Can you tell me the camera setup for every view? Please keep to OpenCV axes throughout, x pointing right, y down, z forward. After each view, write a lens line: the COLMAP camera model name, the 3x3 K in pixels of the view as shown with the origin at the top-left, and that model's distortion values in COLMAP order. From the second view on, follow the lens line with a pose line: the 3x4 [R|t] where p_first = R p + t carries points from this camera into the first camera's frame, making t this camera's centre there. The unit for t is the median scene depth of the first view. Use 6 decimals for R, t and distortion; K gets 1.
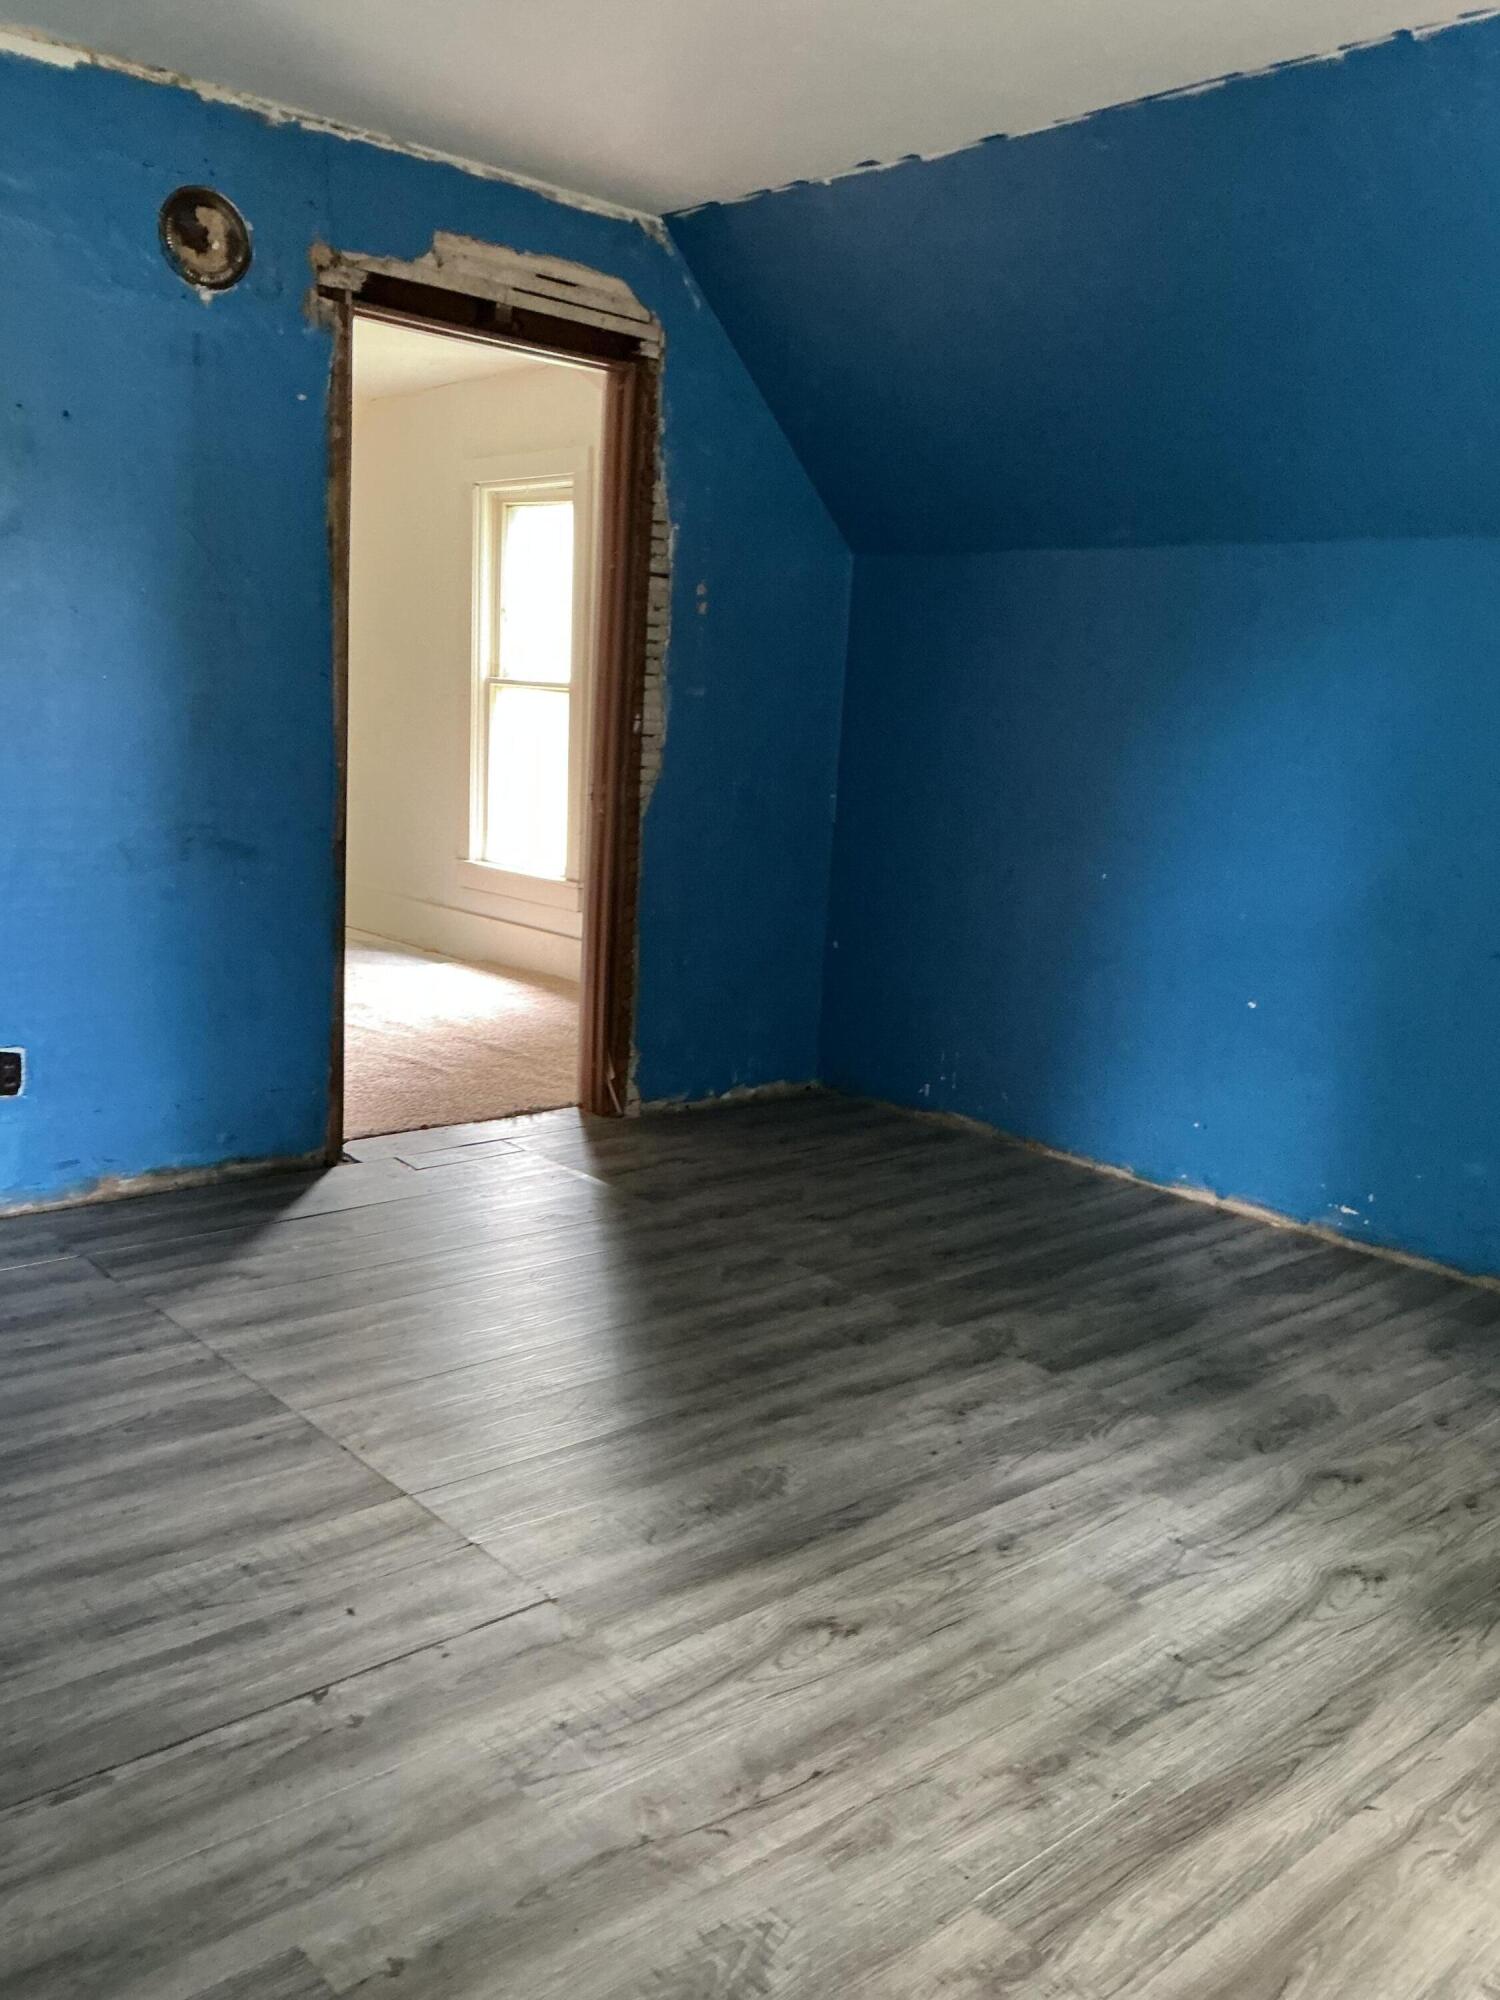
lens RADIAL K [[1673.3, 0, 750.6], [0, 1673.3, 1000.1], [0, 0, 1]] dist [0.045159, -0.088374]
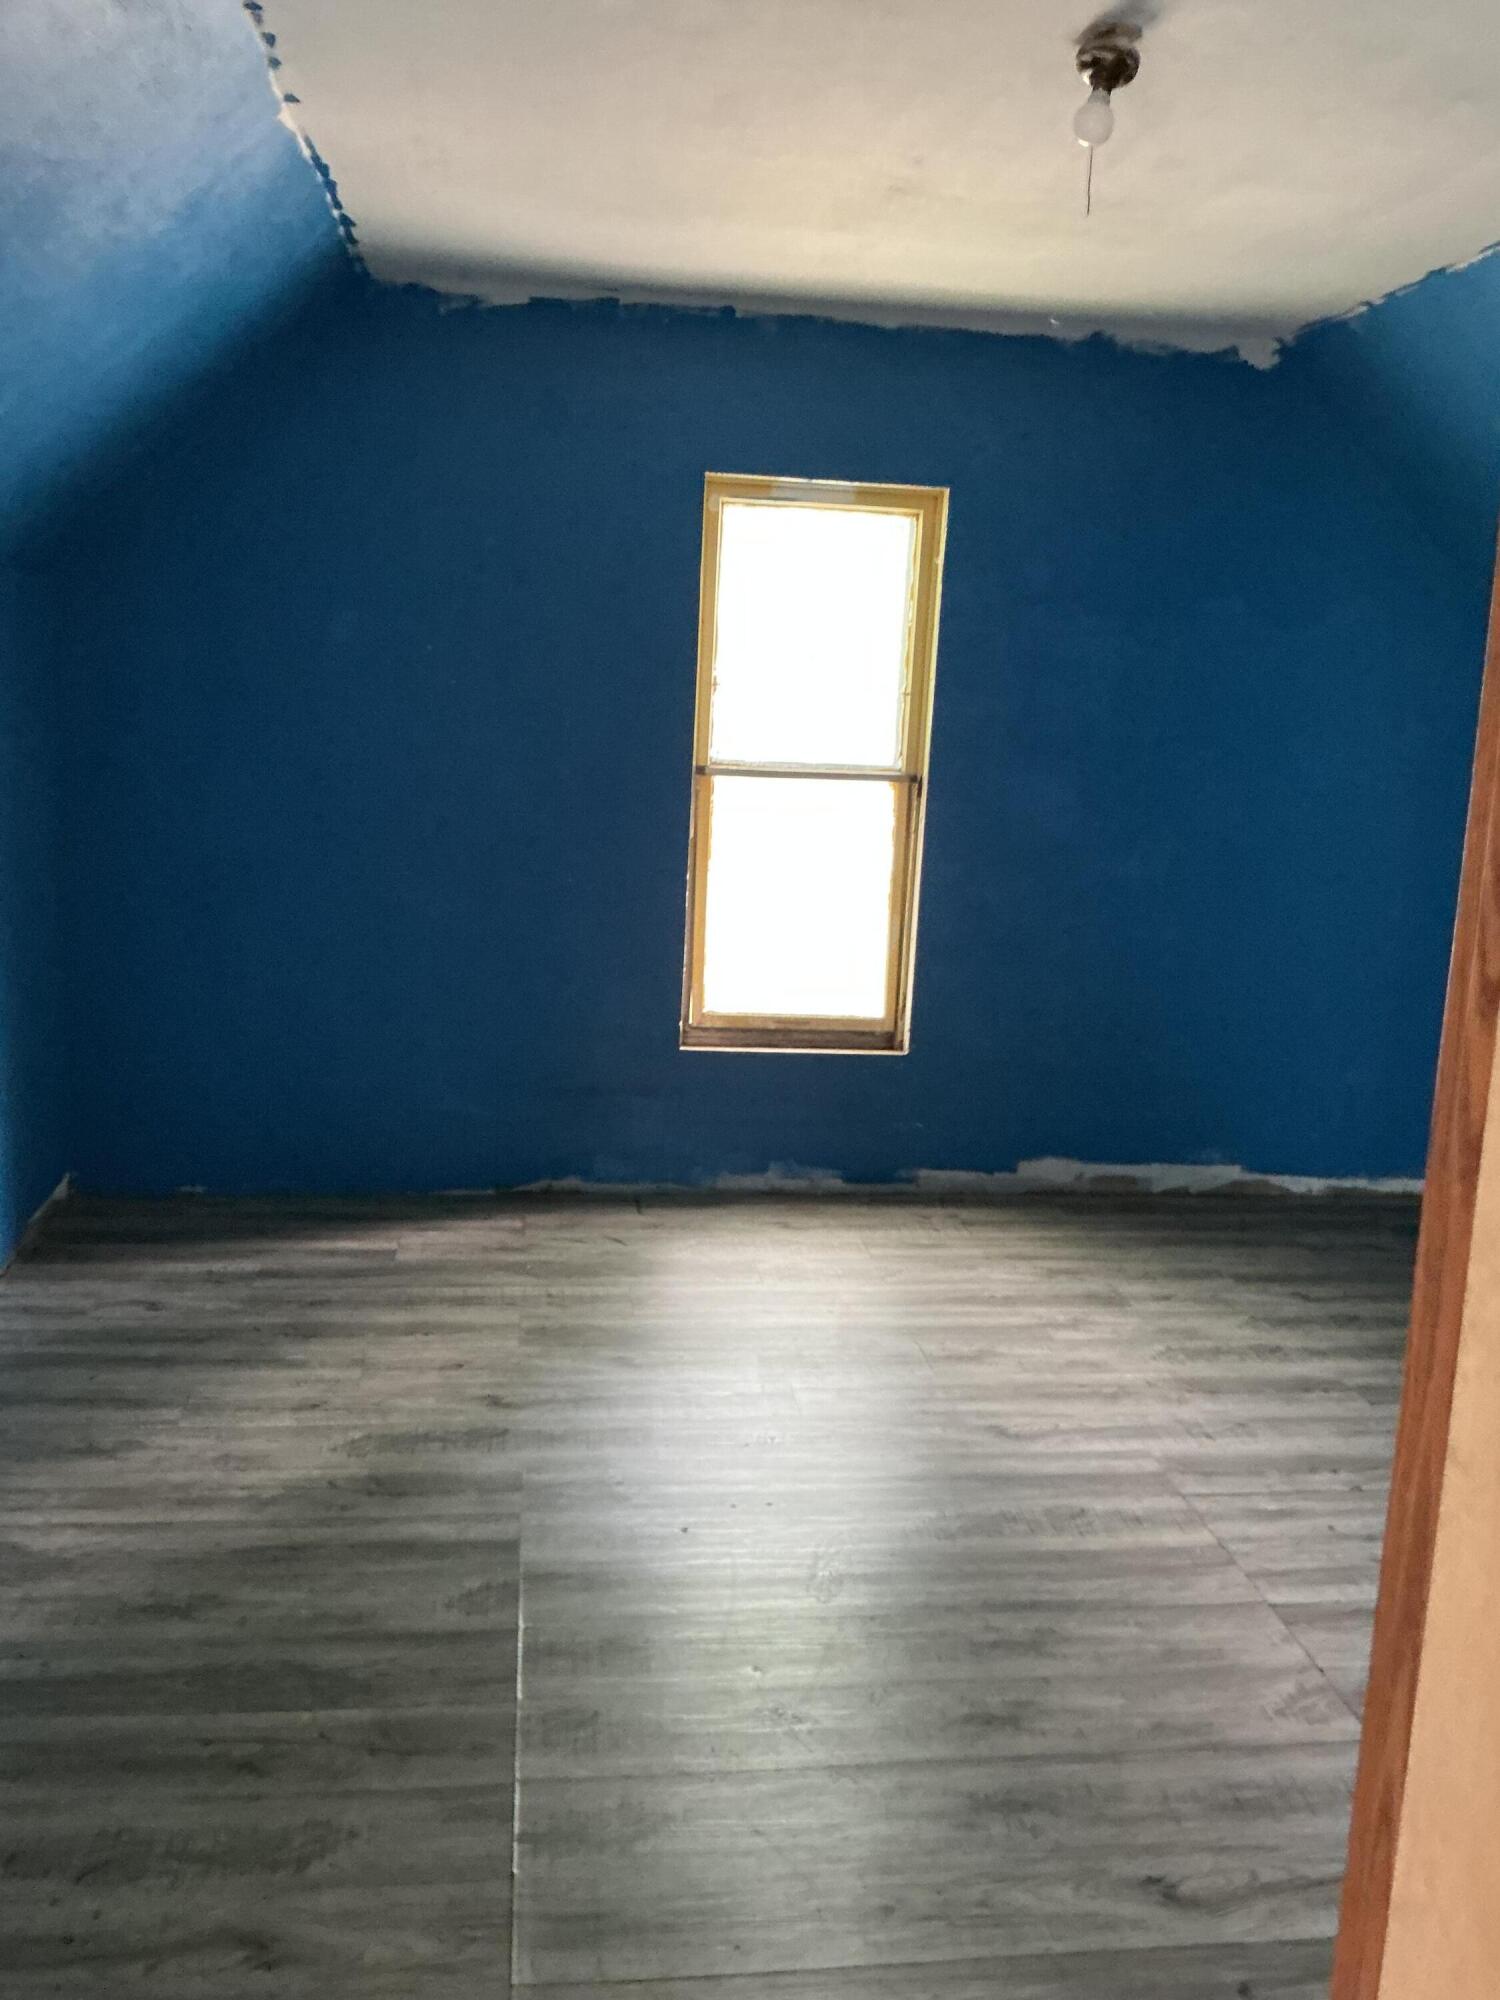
lens RADIAL K [[1673.3, 0, 750.3], [0, 1673.3, 998.7], [0, 0, 1]] dist [0.045159, -0.088374]
pose [[-0.820236, -0.192569, 0.538638, -0.359651], [0.015327, 0.933895, 0.357218, -0.378987], [-0.571821, 0.301259, -0.763063, 1.561330]]
